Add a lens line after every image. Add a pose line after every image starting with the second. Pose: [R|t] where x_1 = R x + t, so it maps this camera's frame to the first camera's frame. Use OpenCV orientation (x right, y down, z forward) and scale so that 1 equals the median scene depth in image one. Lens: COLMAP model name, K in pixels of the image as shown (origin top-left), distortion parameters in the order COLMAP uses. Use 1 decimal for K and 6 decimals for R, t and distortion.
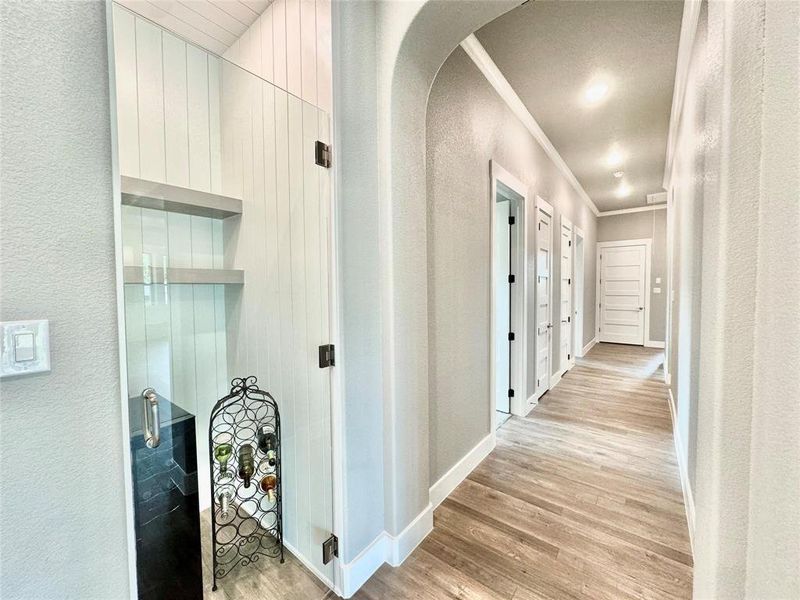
lens RADIAL K [[320.1, 0, 399.4], [0, 320.1, 300.6], [0, 0, 1]] dist [-0.005824, 0.001422]
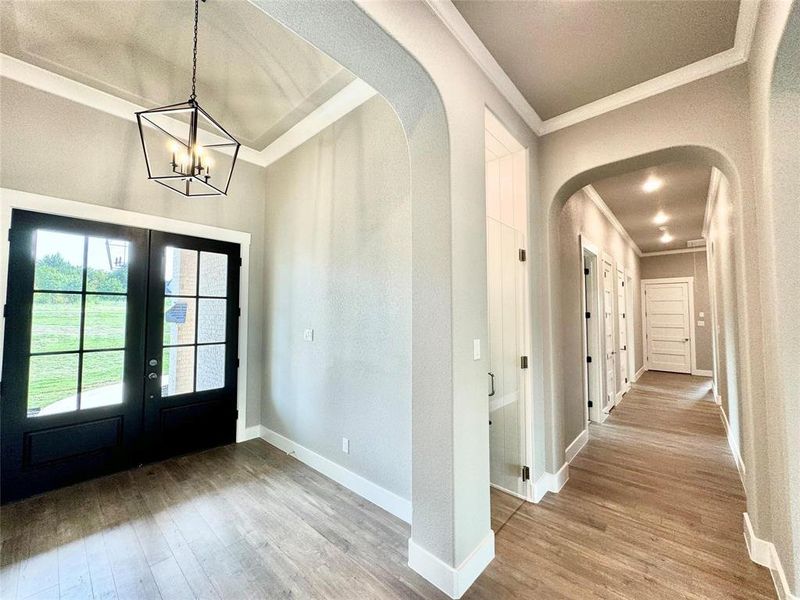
lens RADIAL K [[320.1, 0, 398.6], [0, 320.1, 298.5], [0, 0, 1]] dist [-0.005824, 0.001422]
pose [[0.997403, 0.011268, -0.071131, -0.240654], [-0.017445, 0.996070, -0.086833, -0.006093], [0.069873, 0.087849, 0.993680, -0.266696]]
